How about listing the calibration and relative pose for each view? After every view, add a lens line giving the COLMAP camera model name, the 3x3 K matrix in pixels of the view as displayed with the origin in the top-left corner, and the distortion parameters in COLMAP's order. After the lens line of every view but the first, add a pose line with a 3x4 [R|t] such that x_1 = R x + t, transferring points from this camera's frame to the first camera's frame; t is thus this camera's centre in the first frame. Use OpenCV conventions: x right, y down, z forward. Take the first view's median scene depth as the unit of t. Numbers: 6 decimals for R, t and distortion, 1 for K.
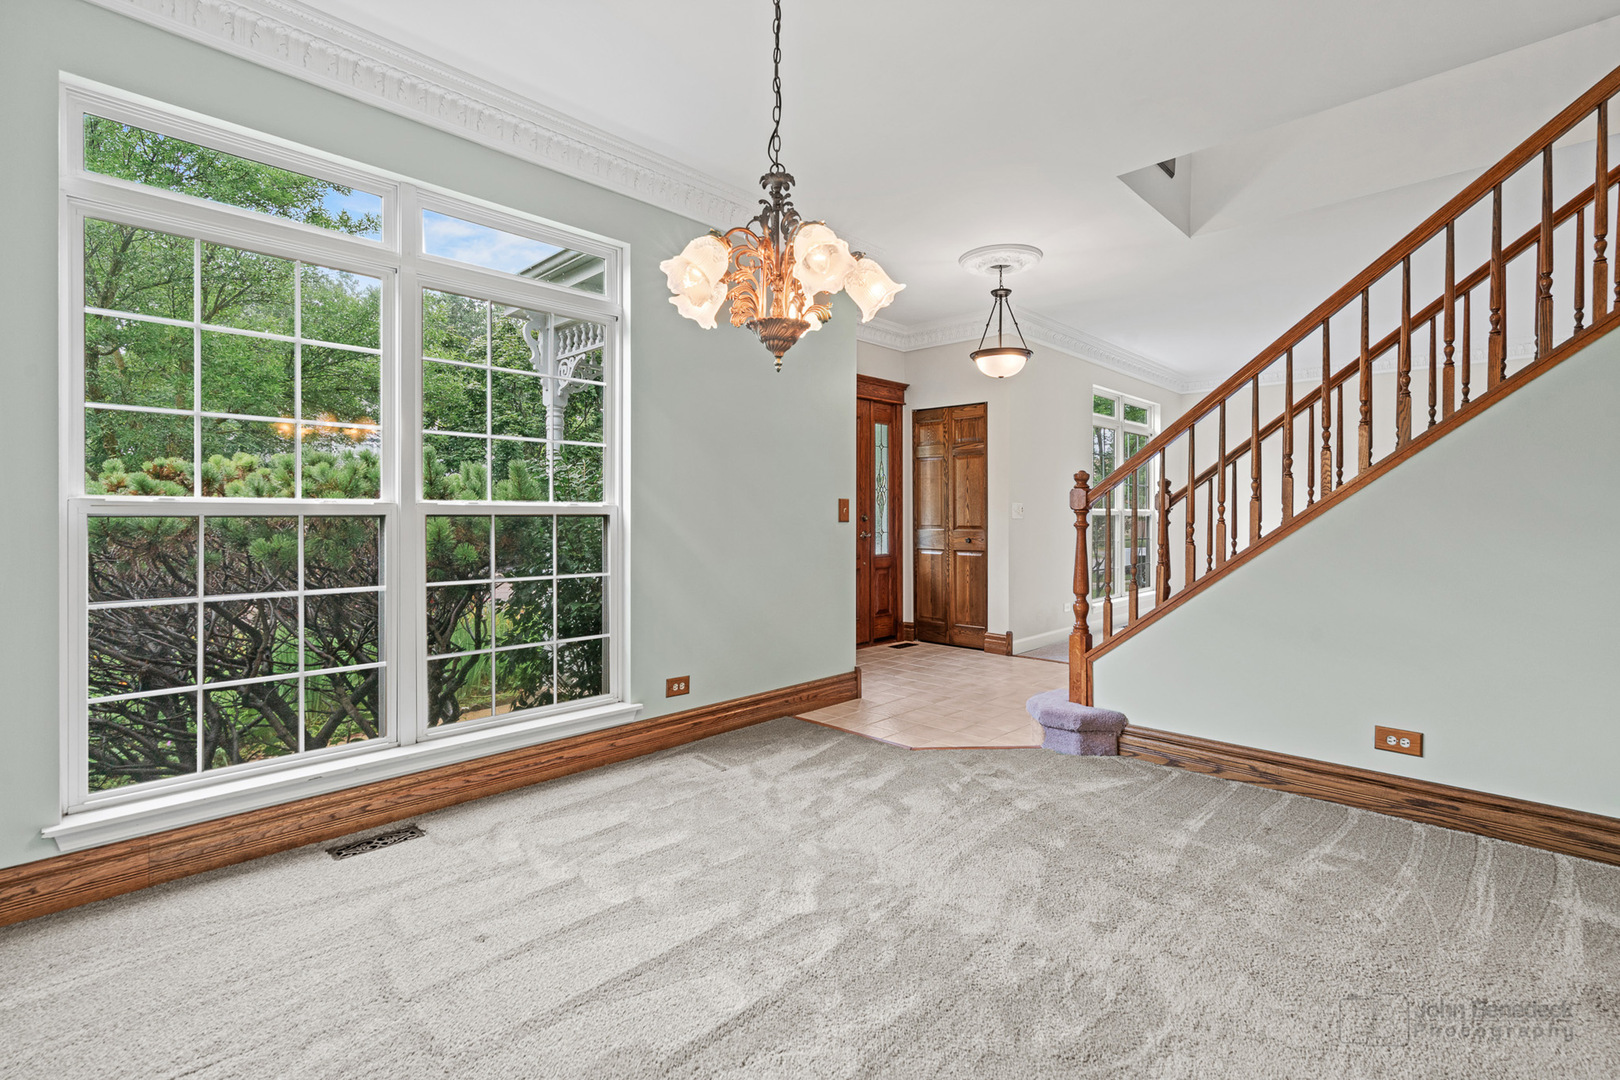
lens RADIAL K [[736.2, 0, 798.9], [0, 736.2, 520.8], [0, 0, 1]] dist [-0.009082, 0.004082]
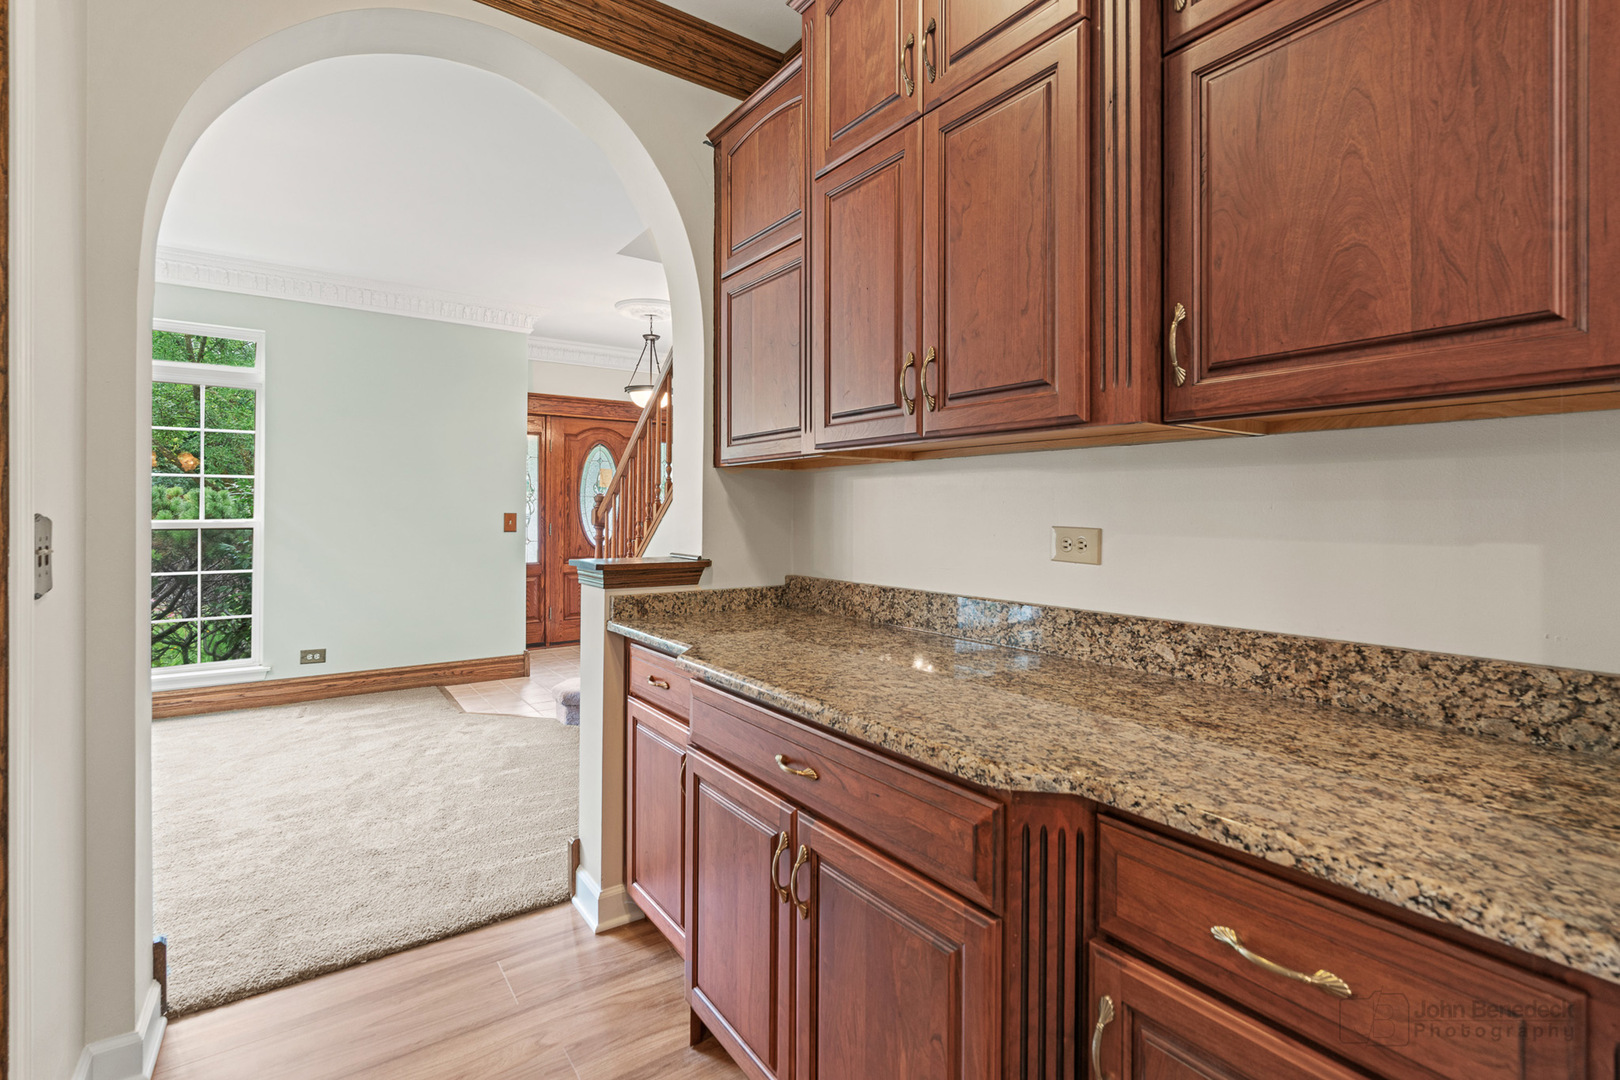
lens RADIAL K [[736.2, 0, 793.3], [0, 736.2, 511.3], [0, 0, 1]] dist [-0.009082, 0.004082]
pose [[0.980449, 0.002973, -0.196751, 0.965496], [-0.004289, 0.999971, -0.006266, -0.035110], [0.196727, 0.006988, 0.980433, -0.141284]]
